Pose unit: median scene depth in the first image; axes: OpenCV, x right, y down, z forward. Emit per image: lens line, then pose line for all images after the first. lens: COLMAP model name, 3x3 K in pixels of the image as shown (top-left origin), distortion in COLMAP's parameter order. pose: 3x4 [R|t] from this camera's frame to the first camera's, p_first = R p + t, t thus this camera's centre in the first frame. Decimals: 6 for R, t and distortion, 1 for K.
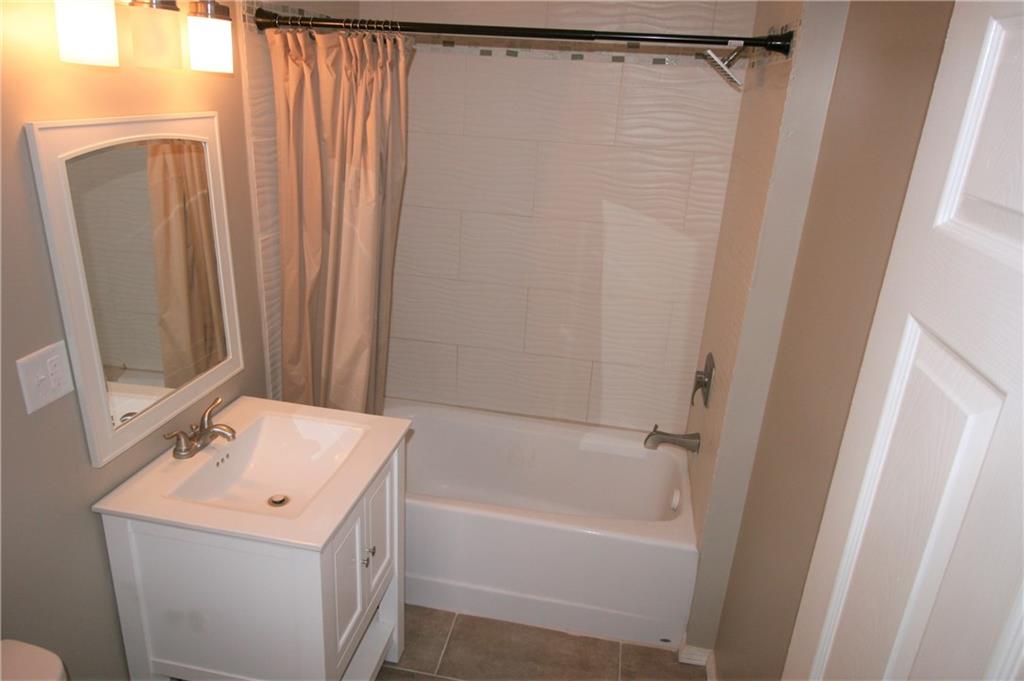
lens RADIAL K [[685.8, 0, 496.0], [0, 685.8, 337.2], [0, 0, 1]] dist [-0.054666, 0.117309]
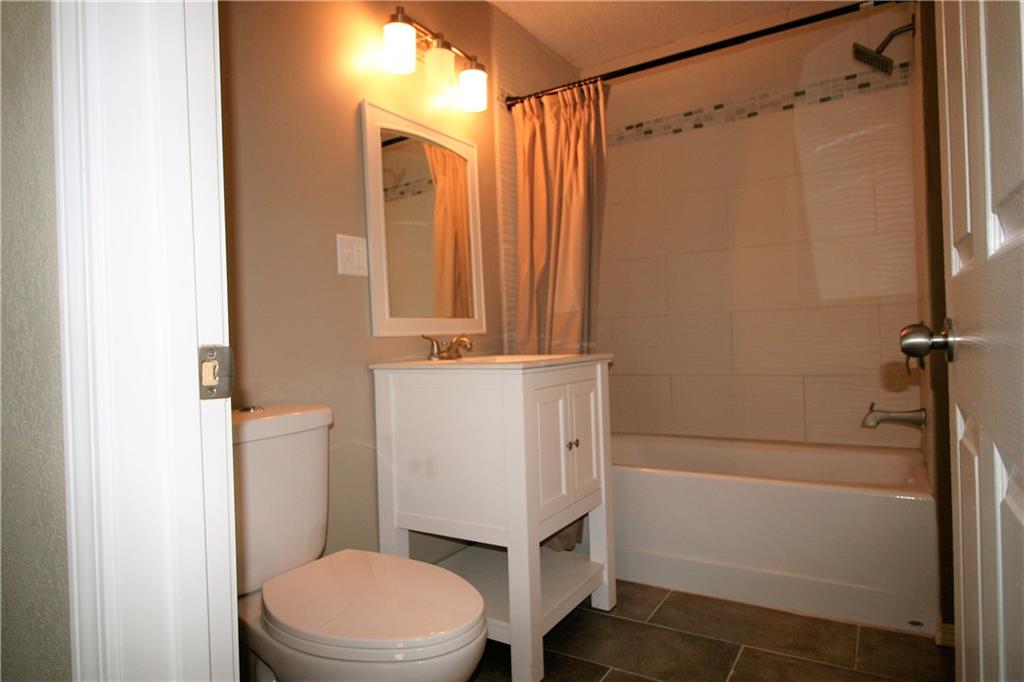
lens RADIAL K [[600.6, 0, 509.4], [0, 600.6, 338.8], [0, 0, 1]] dist [0.003069, -0.010743]
pose [[0.931179, -0.081302, -0.355380, 0.079682], [-0.048758, 0.938283, -0.342413, 0.465806], [0.361286, 0.336176, 0.869746, 0.030761]]
